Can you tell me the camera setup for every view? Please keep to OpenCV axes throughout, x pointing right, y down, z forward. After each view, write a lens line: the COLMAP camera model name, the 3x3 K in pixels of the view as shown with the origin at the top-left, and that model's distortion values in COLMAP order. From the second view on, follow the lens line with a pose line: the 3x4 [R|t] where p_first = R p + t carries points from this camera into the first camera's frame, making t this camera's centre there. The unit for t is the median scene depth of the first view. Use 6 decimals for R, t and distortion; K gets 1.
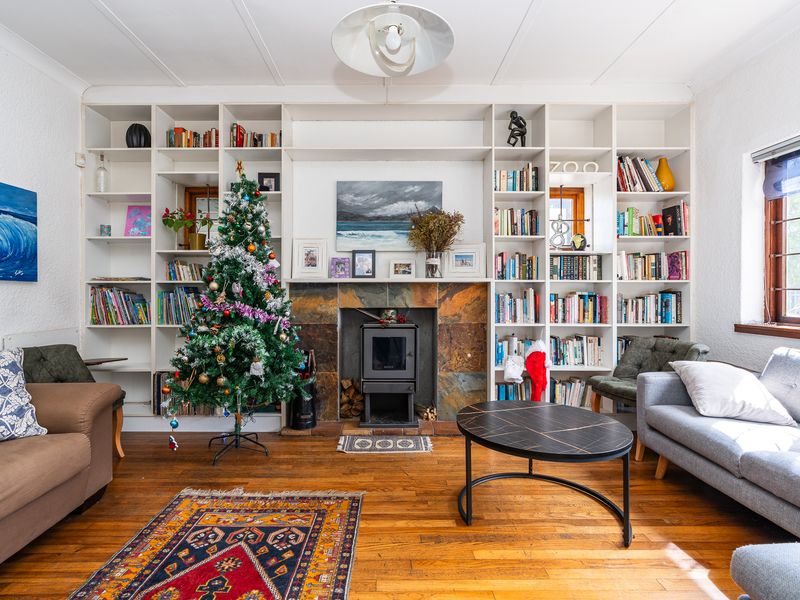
lens RADIAL K [[403.6, 0, 391.7], [0, 403.6, 295.4], [0, 0, 1]] dist [-0.011273, 0.003992]
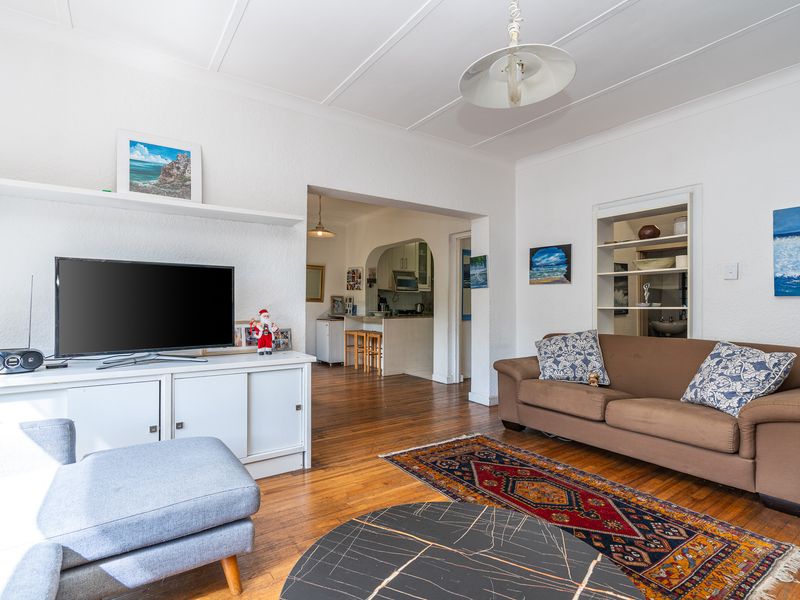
lens RADIAL K [[403.6, 0, 398.3], [0, 403.6, 301.8], [0, 0, 1]] dist [-0.011273, 0.003992]
pose [[-0.827026, -0.005499, -0.562137, 0.435184], [-0.005230, 0.999984, -0.002087, -0.007566], [0.562140, 0.001213, -0.827041, 0.852027]]
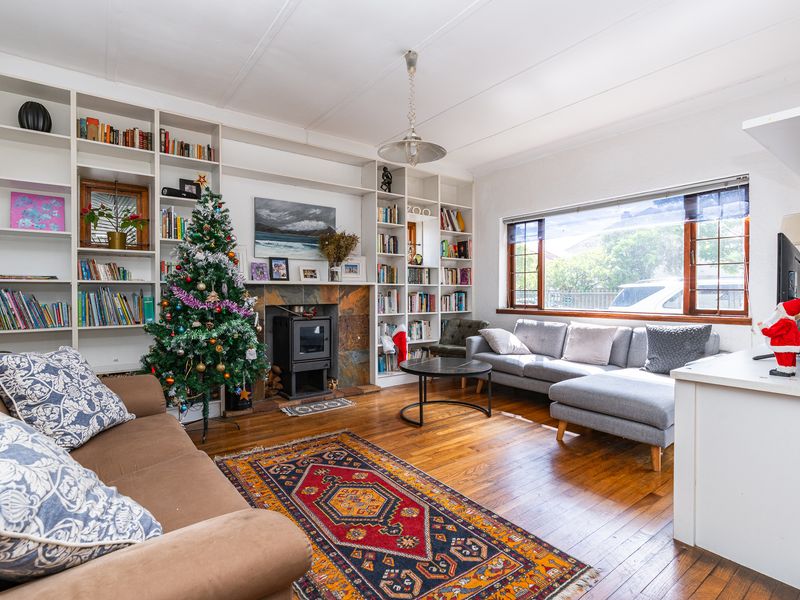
lens RADIAL K [[403.6, 0, 395.1], [0, 403.6, 297.7], [0, 0, 1]] dist [-0.011273, 0.003992]
pose [[0.804871, -0.008915, 0.593382, -0.555543], [0.006068, 0.999959, 0.006792, 0.002648], [-0.593418, -0.001866, 0.804892, -0.197878]]
